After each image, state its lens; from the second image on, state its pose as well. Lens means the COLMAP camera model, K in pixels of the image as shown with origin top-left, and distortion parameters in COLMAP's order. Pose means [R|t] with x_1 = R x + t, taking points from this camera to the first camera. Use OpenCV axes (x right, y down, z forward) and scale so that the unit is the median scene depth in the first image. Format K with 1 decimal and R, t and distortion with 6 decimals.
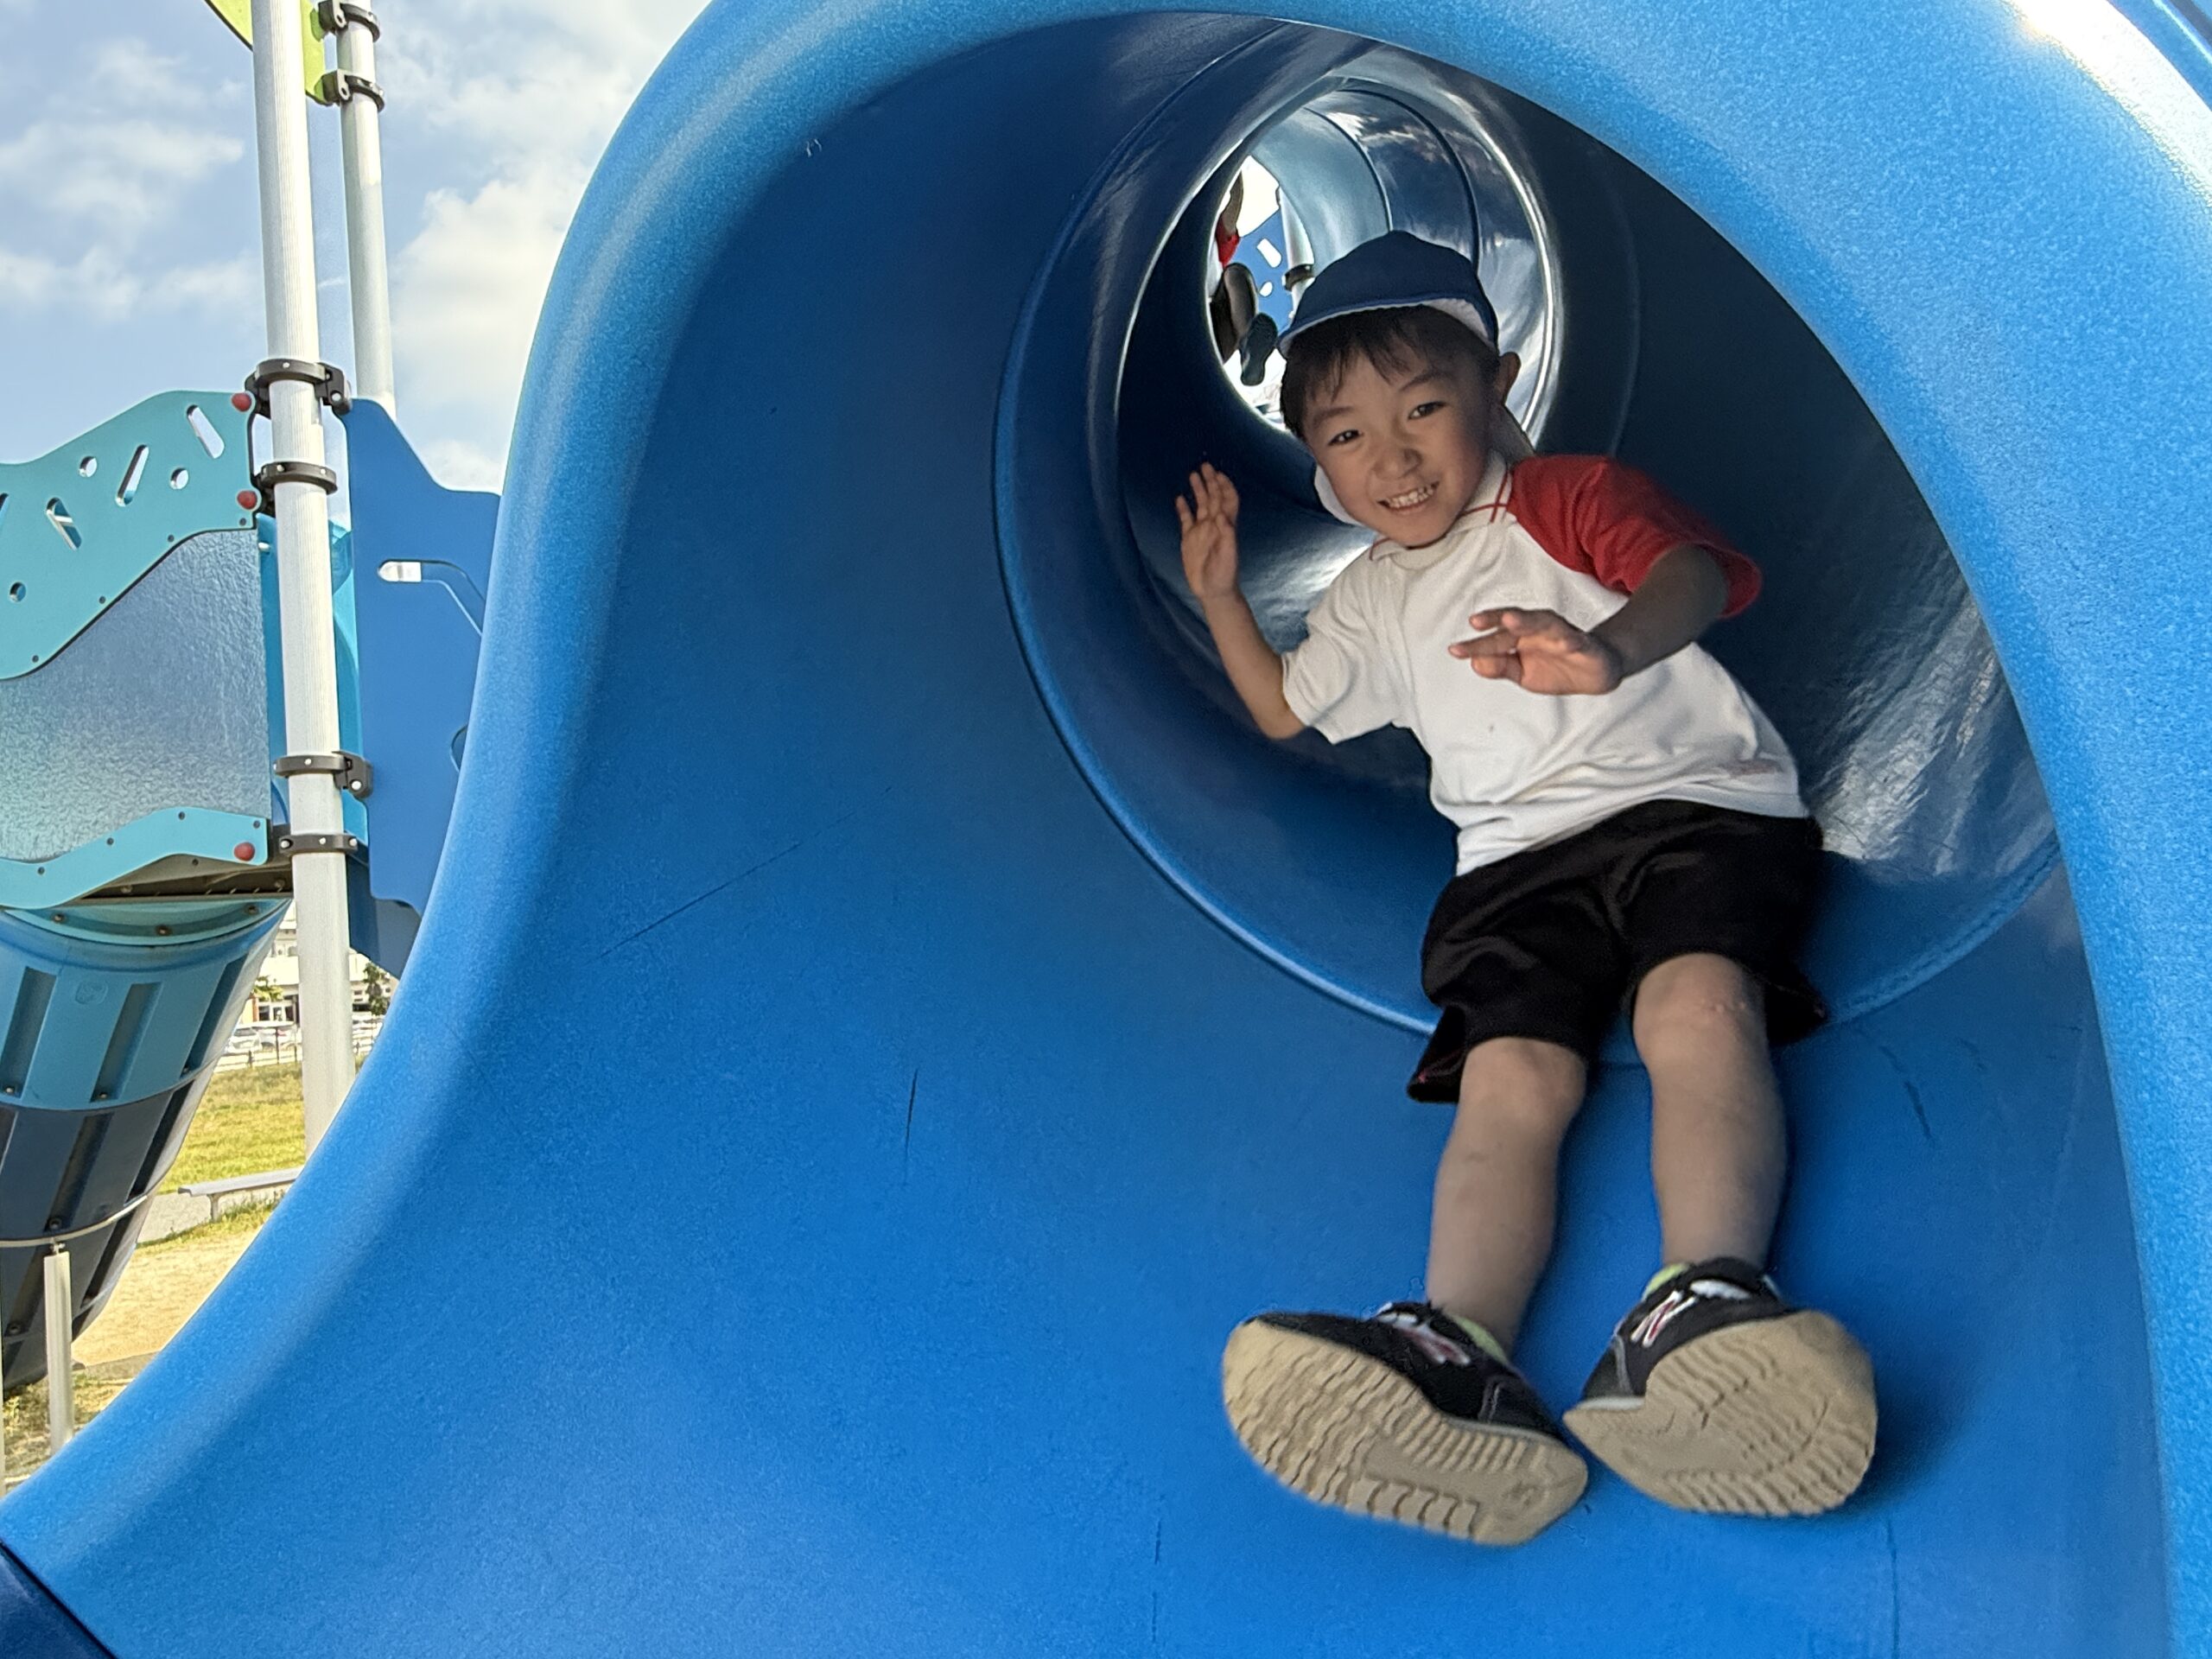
lens RADIAL K [[1336.7, 0, 1107.2], [0, 1336.7, 823.4], [0, 0, 1]] dist [-0.005169, -0.000347]
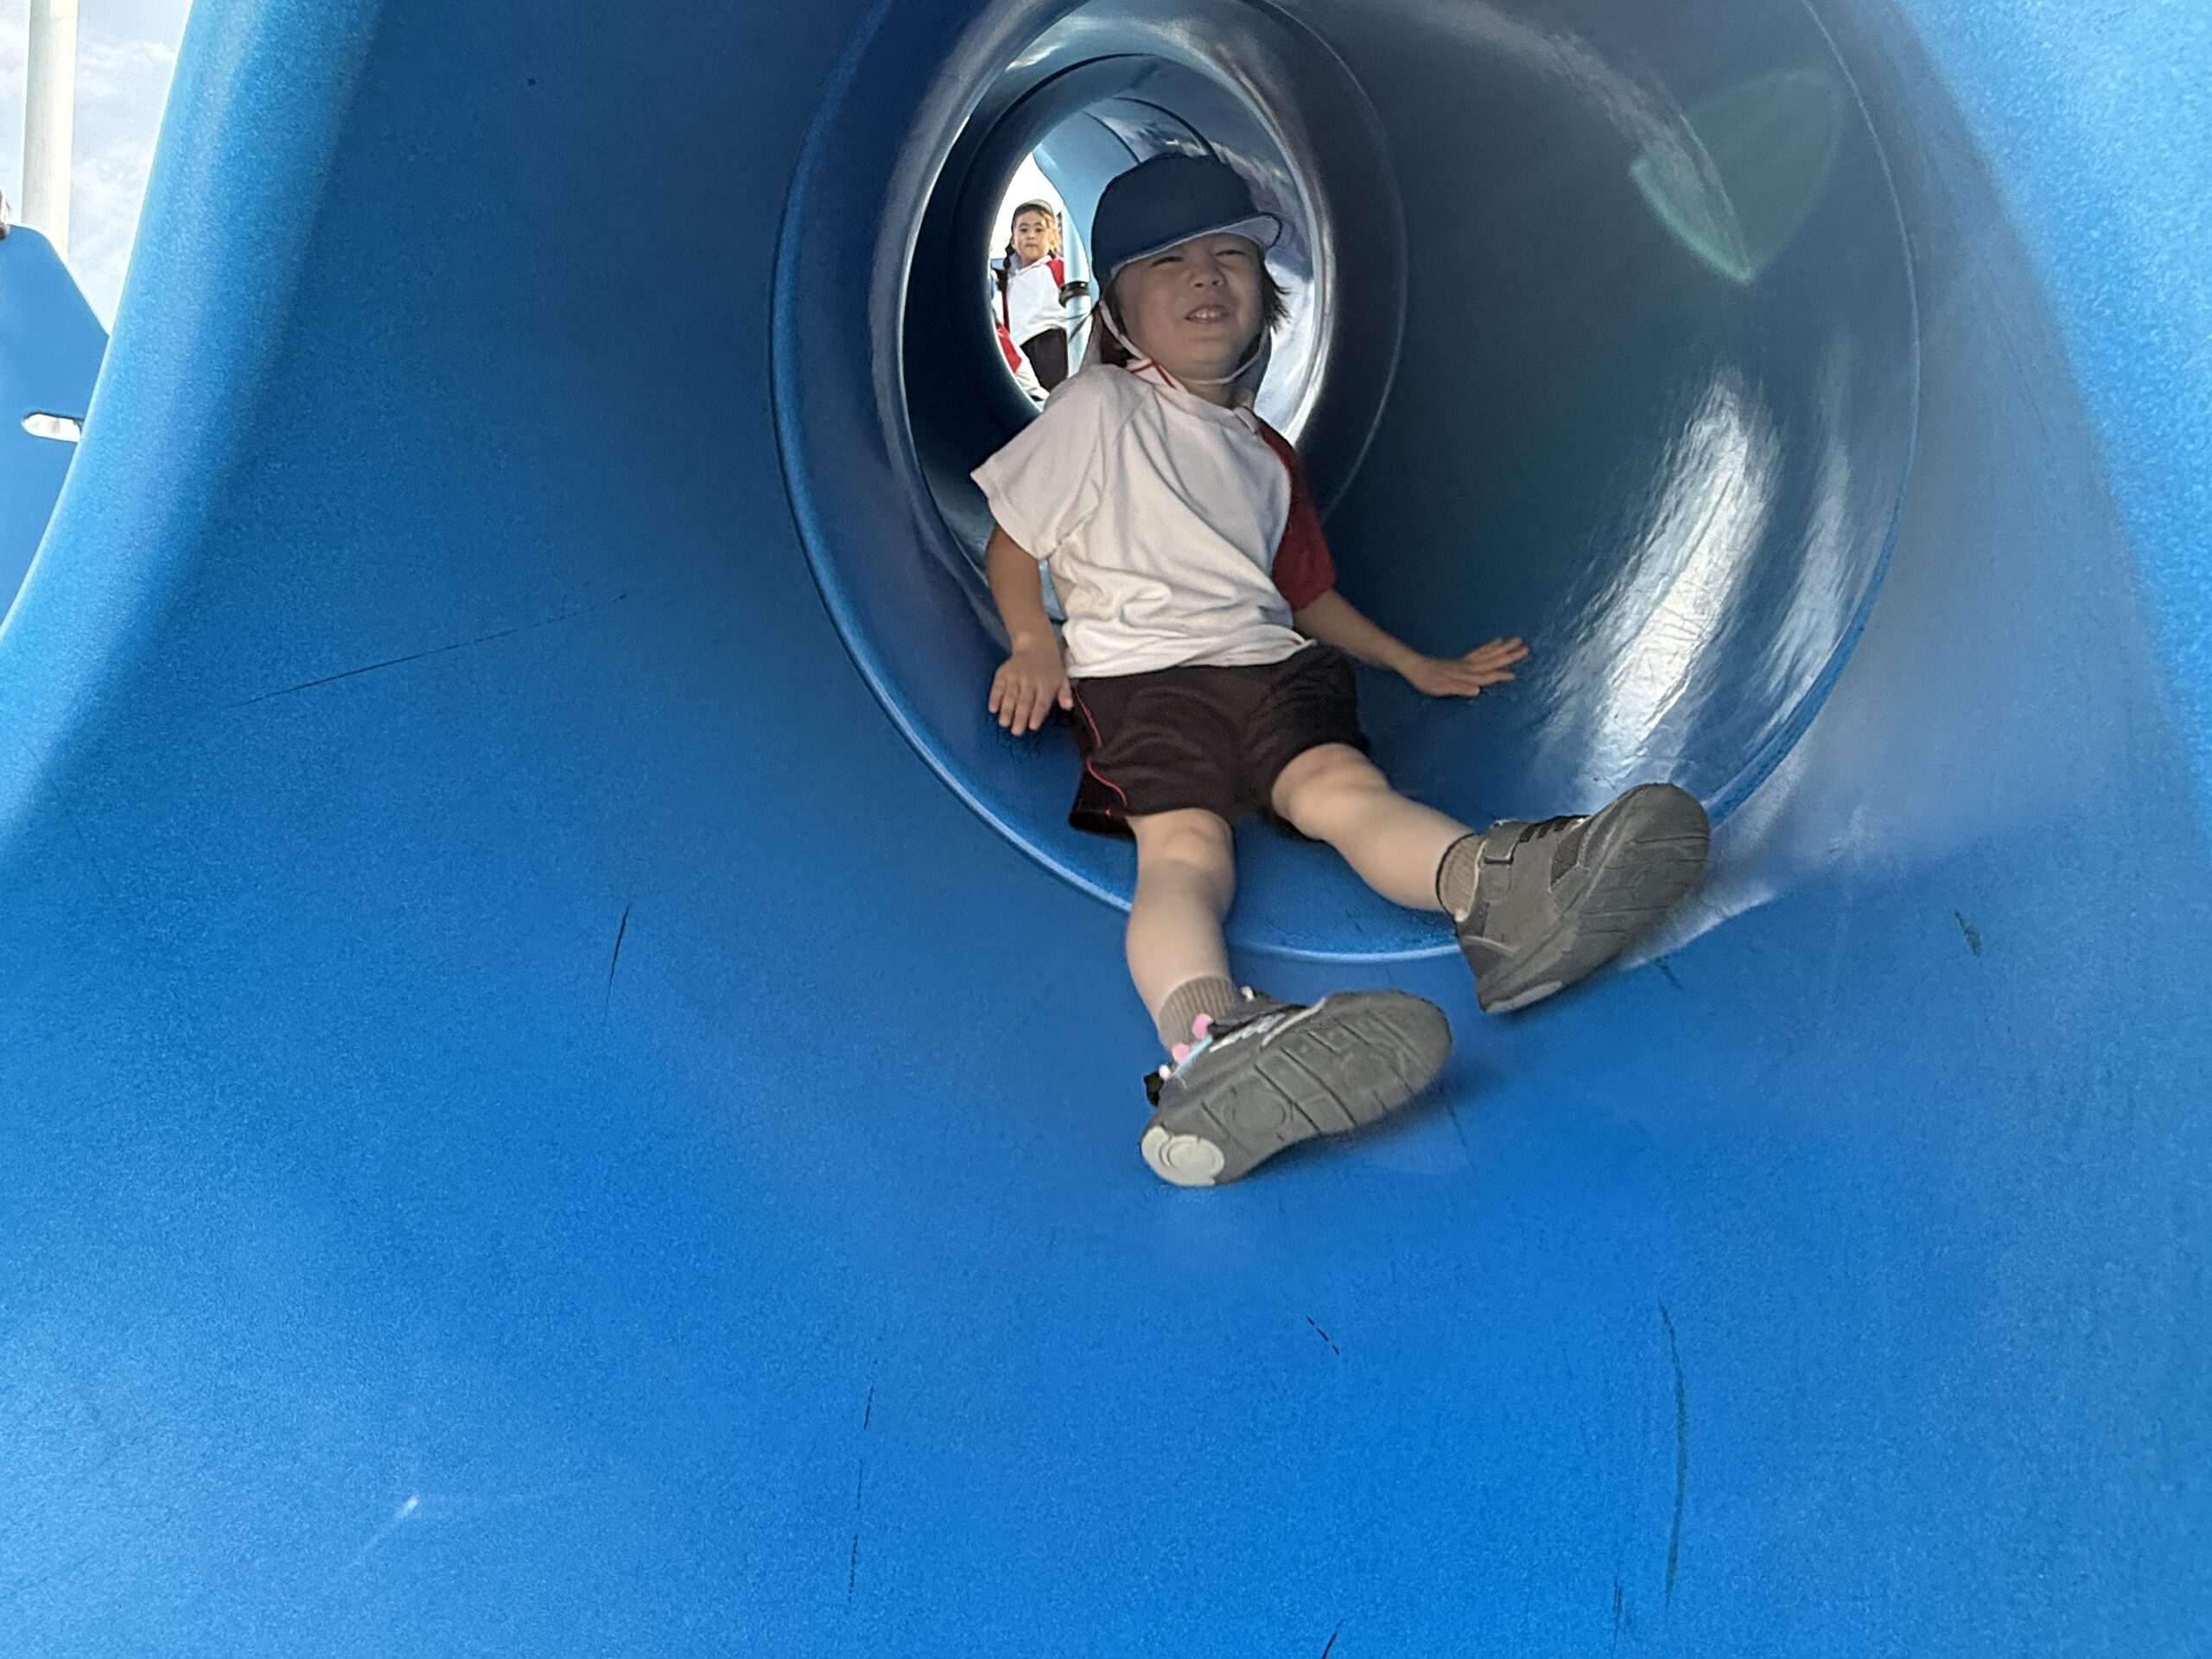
lens RADIAL K [[1297.7, 0, 1098.1], [0, 1297.7, 826.8], [0, 0, 1]] dist [-0.006254, 0.001365]
pose [[0.976220, 0.084617, 0.199587, -0.018058], [-0.079448, 0.996266, -0.033781, 0.168964], [-0.201700, 0.017121, 0.979298, 0.112421]]
